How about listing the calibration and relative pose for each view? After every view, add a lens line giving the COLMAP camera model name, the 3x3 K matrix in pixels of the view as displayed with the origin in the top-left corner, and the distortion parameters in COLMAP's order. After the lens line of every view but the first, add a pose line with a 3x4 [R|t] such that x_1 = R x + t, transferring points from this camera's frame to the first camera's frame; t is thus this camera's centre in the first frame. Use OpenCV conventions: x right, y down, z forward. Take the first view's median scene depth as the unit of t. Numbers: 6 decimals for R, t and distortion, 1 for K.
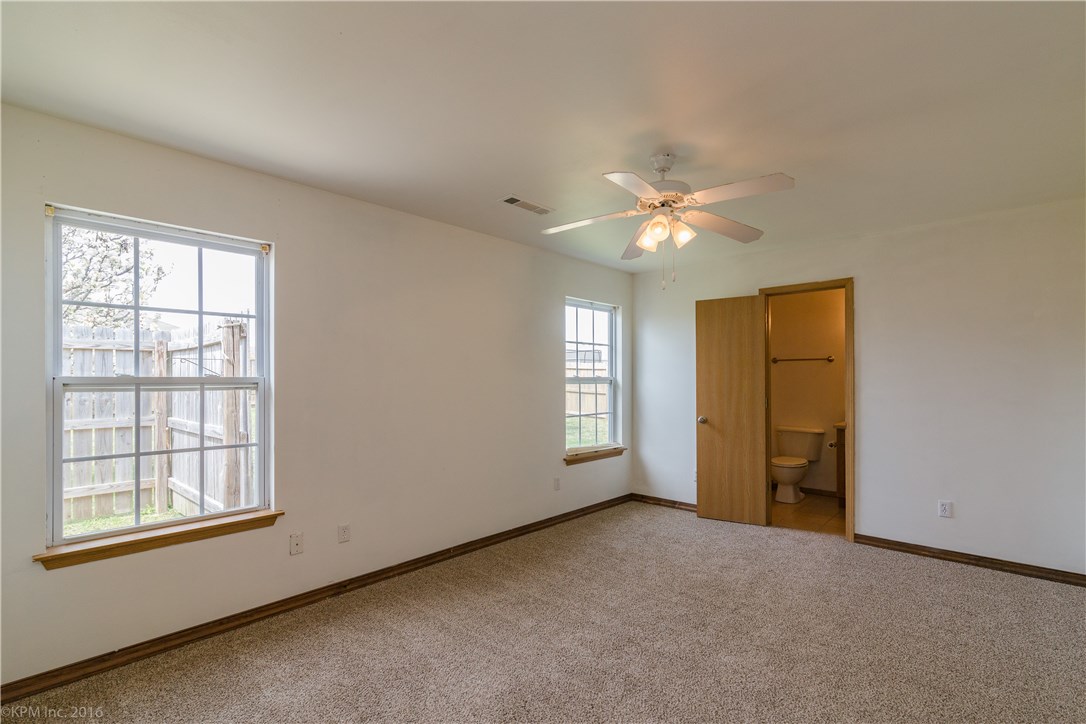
lens RADIAL K [[498.6, 0, 560.4], [0, 498.6, 378.5], [0, 0, 1]] dist [-0.001315, -0.000160]
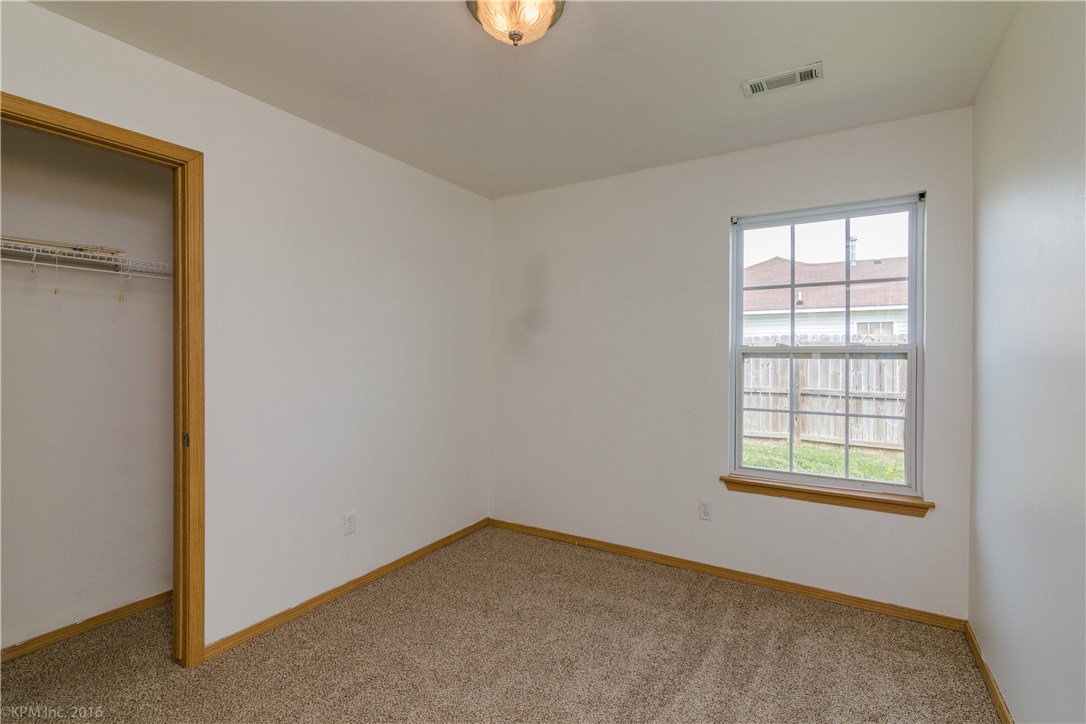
lens RADIAL K [[499.3, 0, 525.3], [0, 499.3, 353.8], [0, 0, 1]] dist [0.001687, 0.000134]
pose [[0.164853, 0.011067, -0.986256, 0.238012], [0.004048, 0.999921, 0.011897, -0.001493], [0.986310, -0.005954, 0.164796, 0.260746]]
